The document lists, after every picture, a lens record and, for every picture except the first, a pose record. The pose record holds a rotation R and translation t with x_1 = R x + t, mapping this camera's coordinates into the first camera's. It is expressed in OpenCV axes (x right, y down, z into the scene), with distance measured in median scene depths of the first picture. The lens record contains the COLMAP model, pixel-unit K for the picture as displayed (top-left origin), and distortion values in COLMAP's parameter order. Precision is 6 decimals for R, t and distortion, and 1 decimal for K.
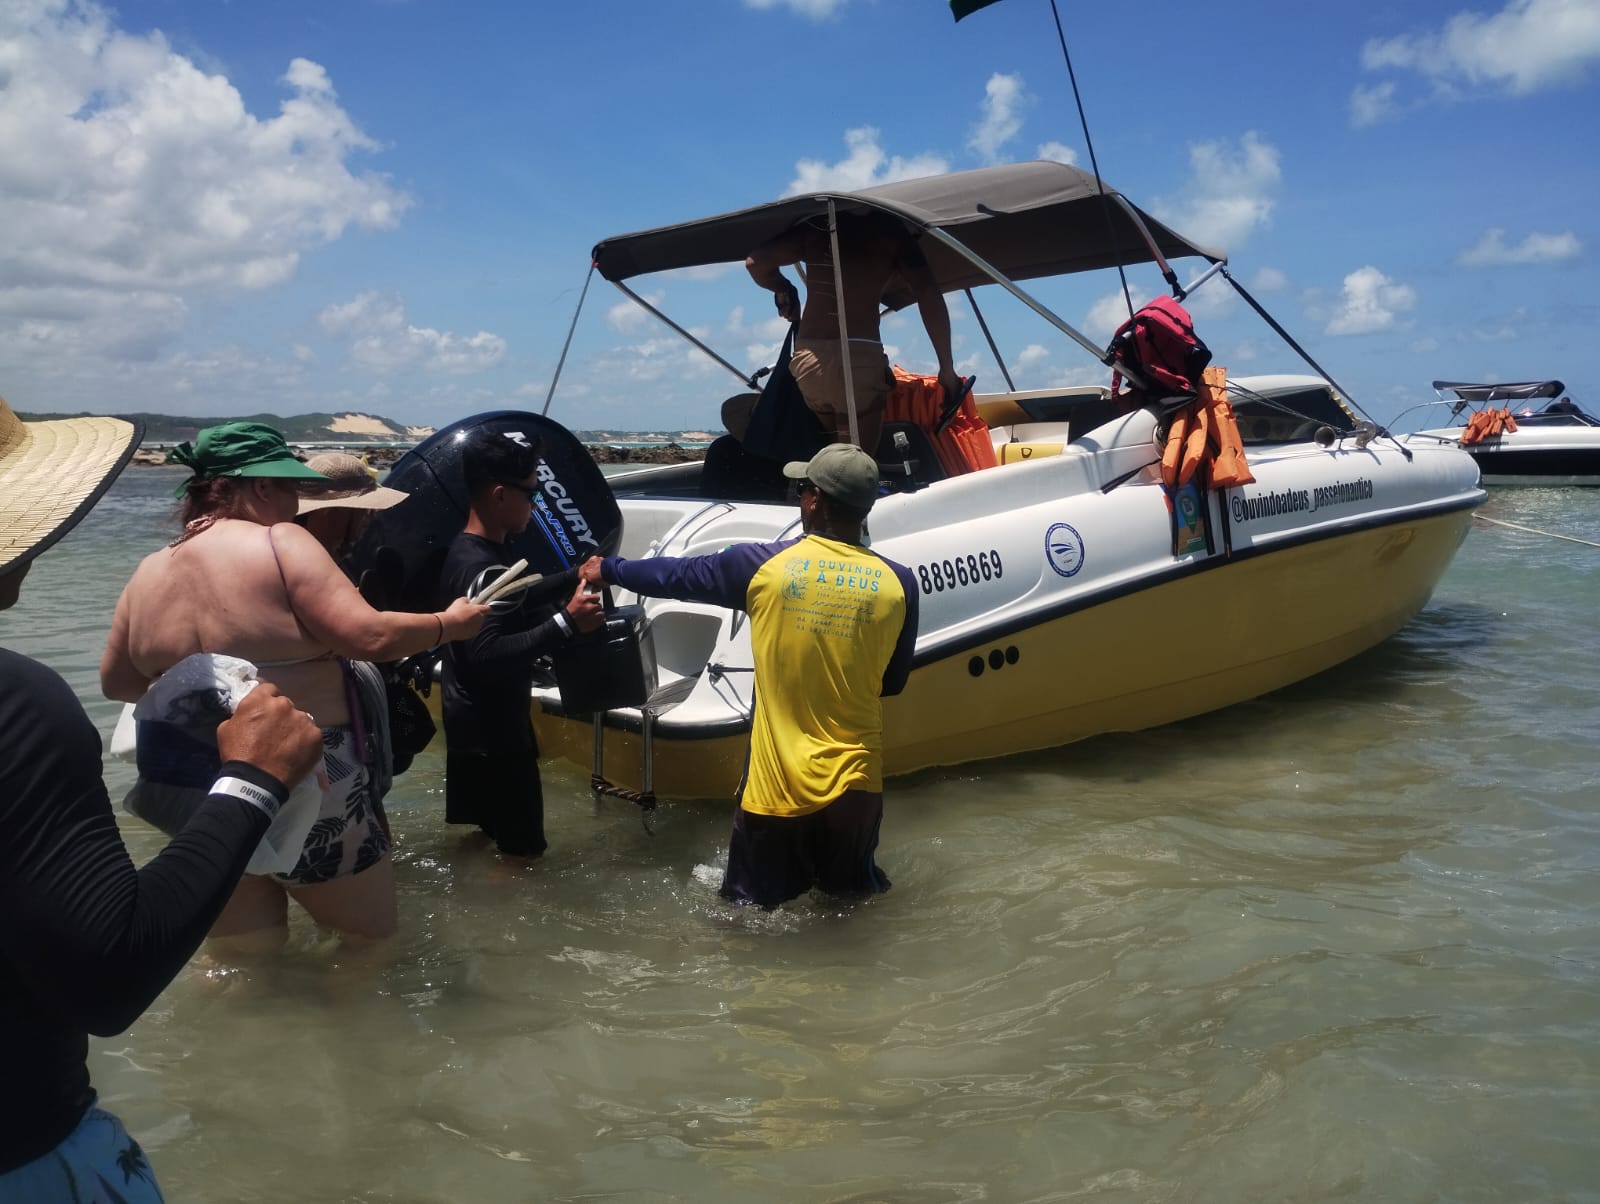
lens RADIAL K [[1347.6, 0, 793.5], [0, 1347.6, 593.6], [0, 0, 1]] dist [0.043791, -0.042267]
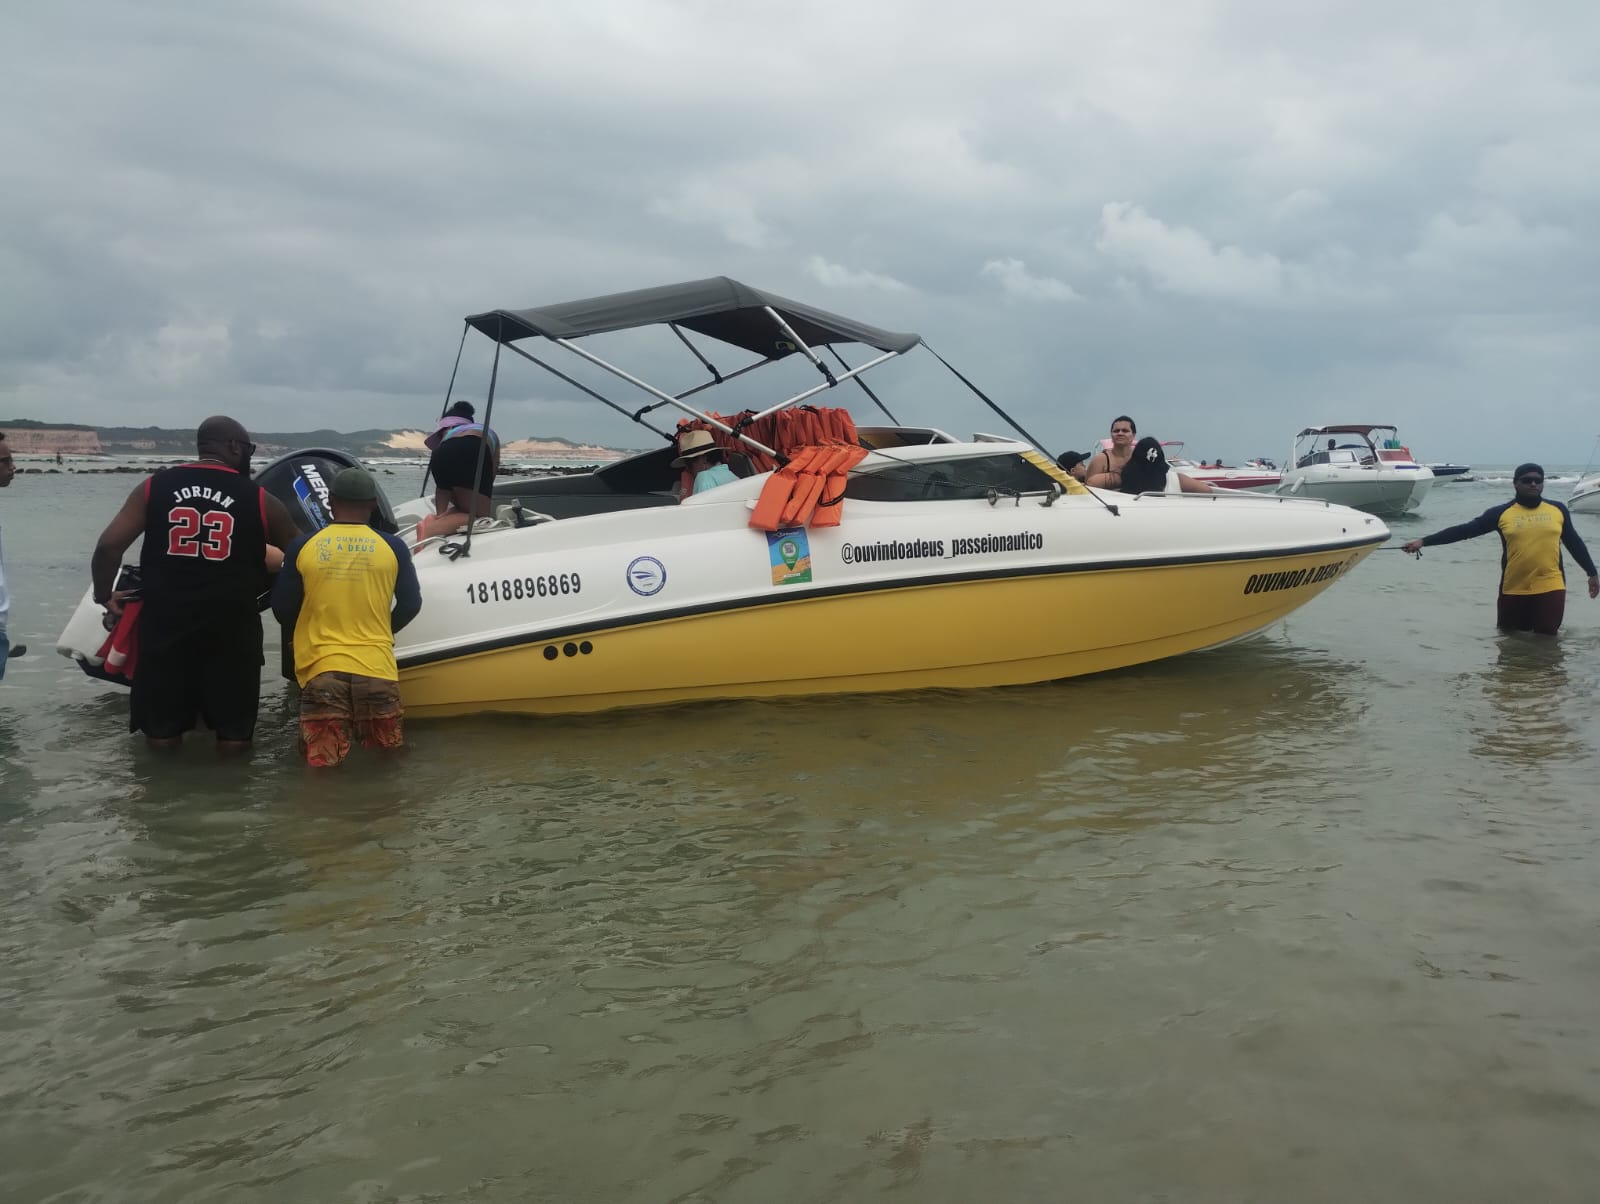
lens RADIAL K [[1303.2, 0, 759.8], [0, 1303.2, 589.1], [0, 0, 1]] dist [0.067360, -0.023194]
pose [[0.931518, 0.097012, -0.350517, 0.714148], [-0.080853, 0.994889, 0.060482, -0.100470], [0.354593, -0.028000, 0.934601, -0.189602]]
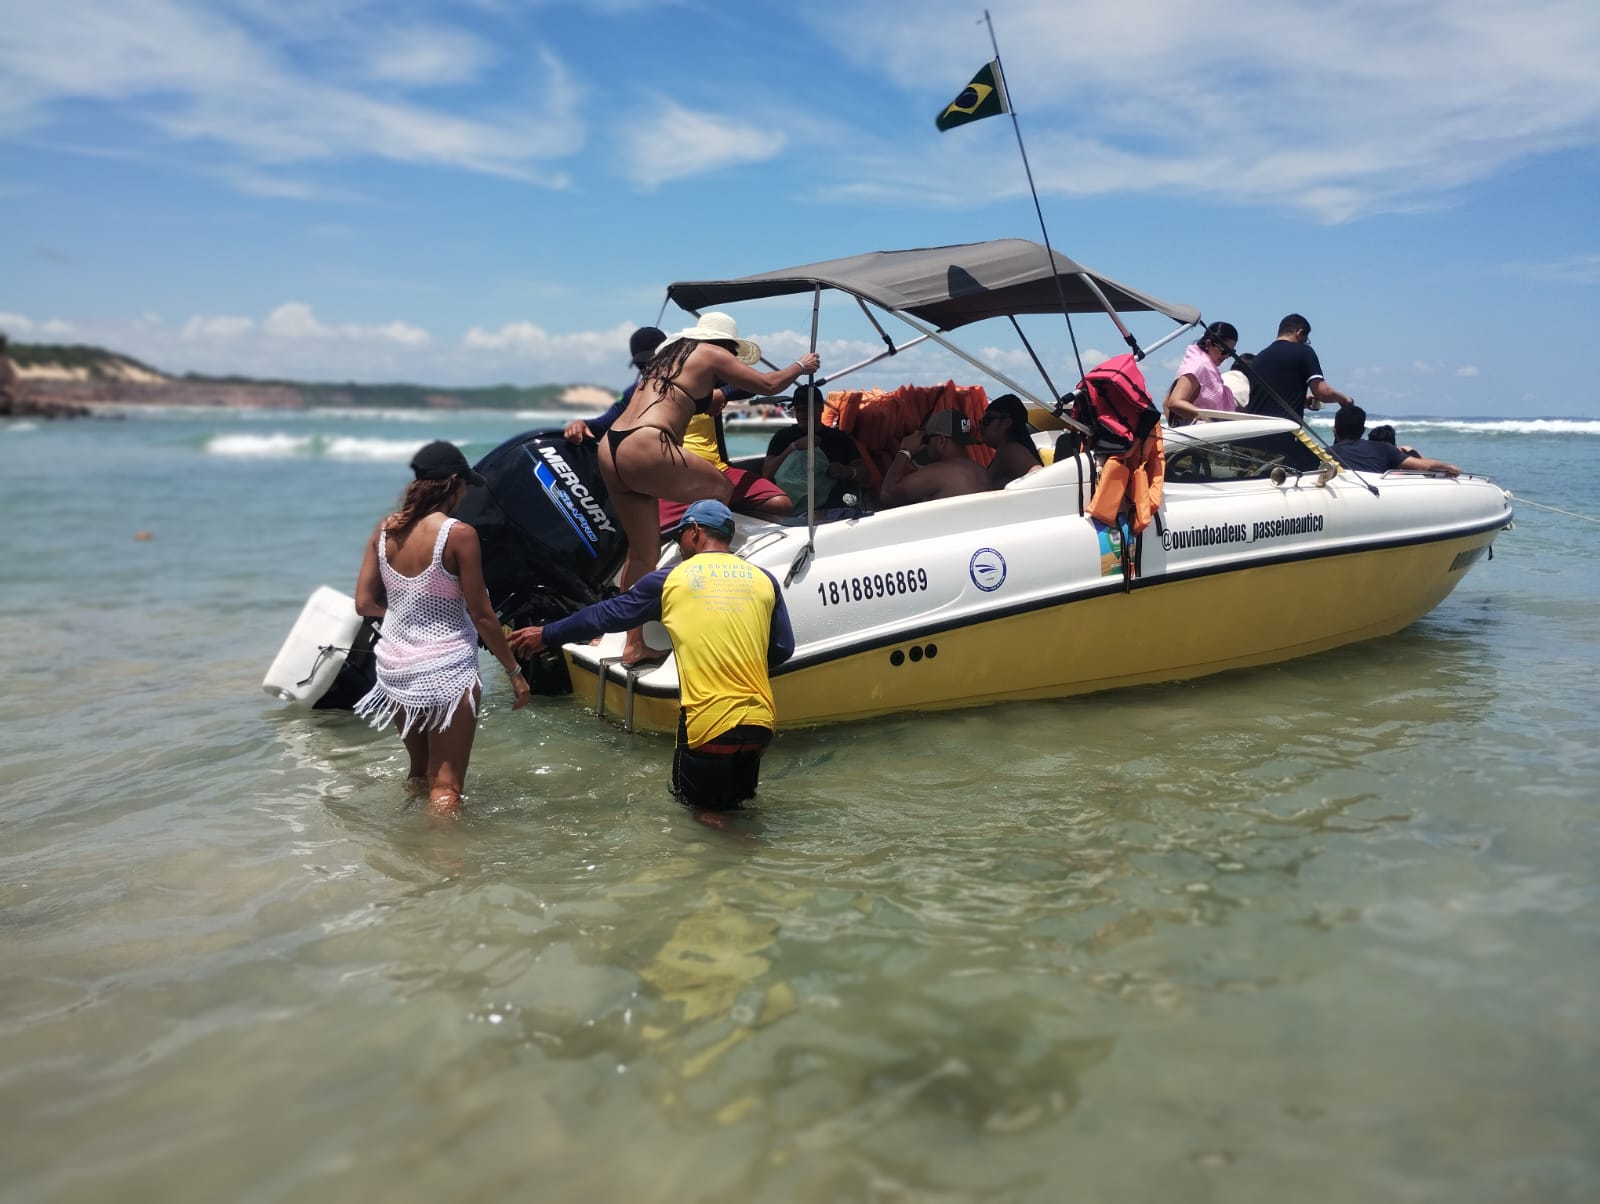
lens RADIAL K [[1347.6, 0, 792.6], [0, 1347.6, 600.4], [0, 0, 1]] dist [0.043791, -0.042267]
pose [[0.984384, 0.082139, -0.155696, 0.201356], [-0.071543, 0.994800, 0.072488, -0.075071], [0.160841, -0.060217, 0.985142, -0.239604]]
